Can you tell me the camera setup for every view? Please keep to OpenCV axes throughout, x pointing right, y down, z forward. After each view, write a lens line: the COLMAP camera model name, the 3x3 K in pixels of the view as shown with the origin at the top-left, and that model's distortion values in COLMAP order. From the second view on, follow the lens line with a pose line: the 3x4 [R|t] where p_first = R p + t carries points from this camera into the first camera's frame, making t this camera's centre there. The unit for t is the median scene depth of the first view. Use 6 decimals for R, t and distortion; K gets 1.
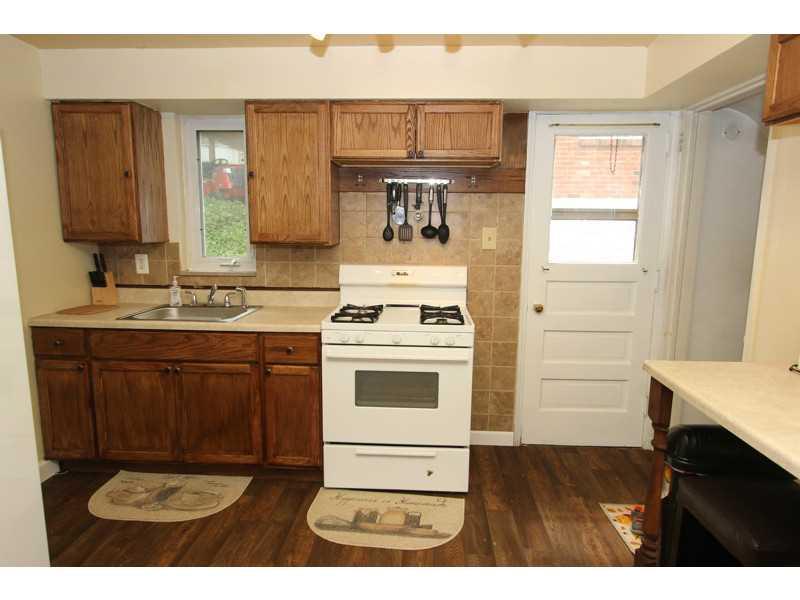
lens RADIAL K [[517.8, 0, 398.0], [0, 517.8, 304.8], [0, 0, 1]] dist [0.007915, 0.002722]
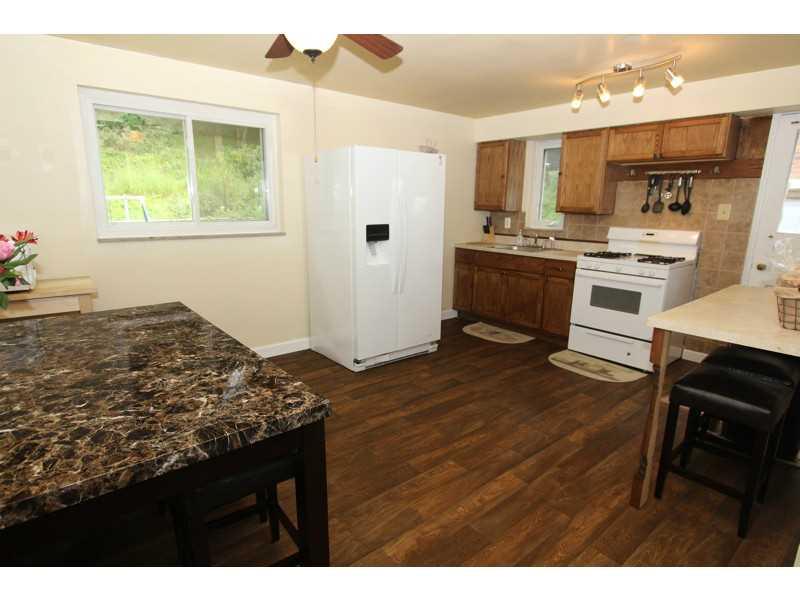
lens RADIAL K [[434.4, 0, 402.2], [0, 434.4, 299.1], [0, 0, 1]] dist [0.002194, 0.000512]
pose [[0.683983, 0.160013, -0.711732, 0.457163], [-0.123138, 0.986972, 0.103556, 0.086583], [0.719030, 0.016811, 0.694776, -0.416505]]
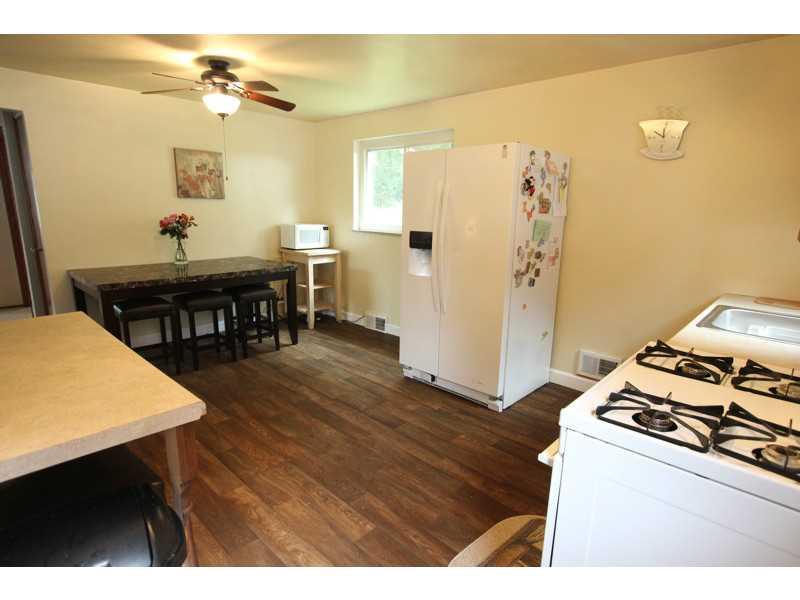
lens RADIAL K [[434.4, 0, 404.2], [0, 434.4, 300.1], [0, 0, 1]] dist [0.002194, 0.000512]
pose [[-0.637840, 0.139264, -0.757473, 0.436894], [-0.146132, 0.943765, 0.296567, -0.163325], [0.756178, 0.299854, -0.581621, 1.154602]]
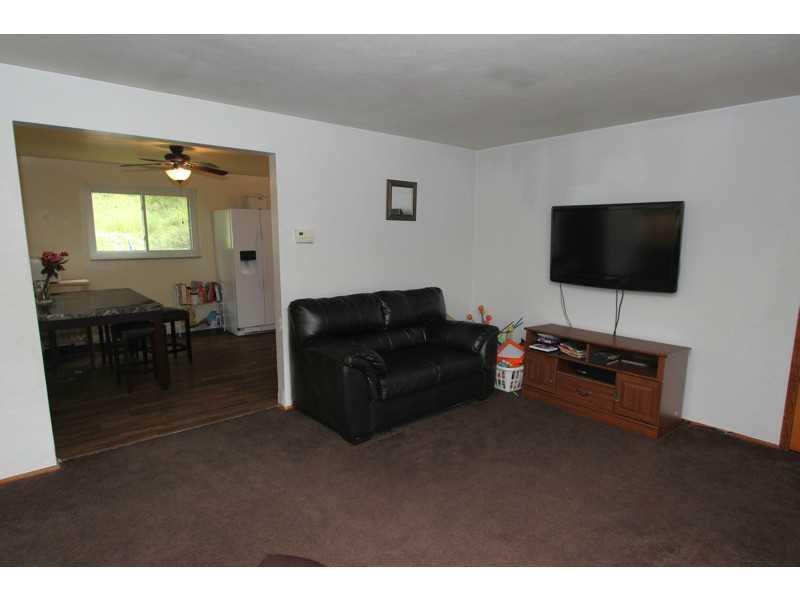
lens RADIAL K [[432.2, 0, 399.9], [0, 432.2, 302.1], [0, 0, 1]] dist [0.000299, -0.000109]
pose [[0.691314, 0.106647, -0.714641, 1.678498], [-0.111984, 0.992911, 0.039844, 0.099077], [0.713824, 0.052483, 0.698356, -0.590773]]
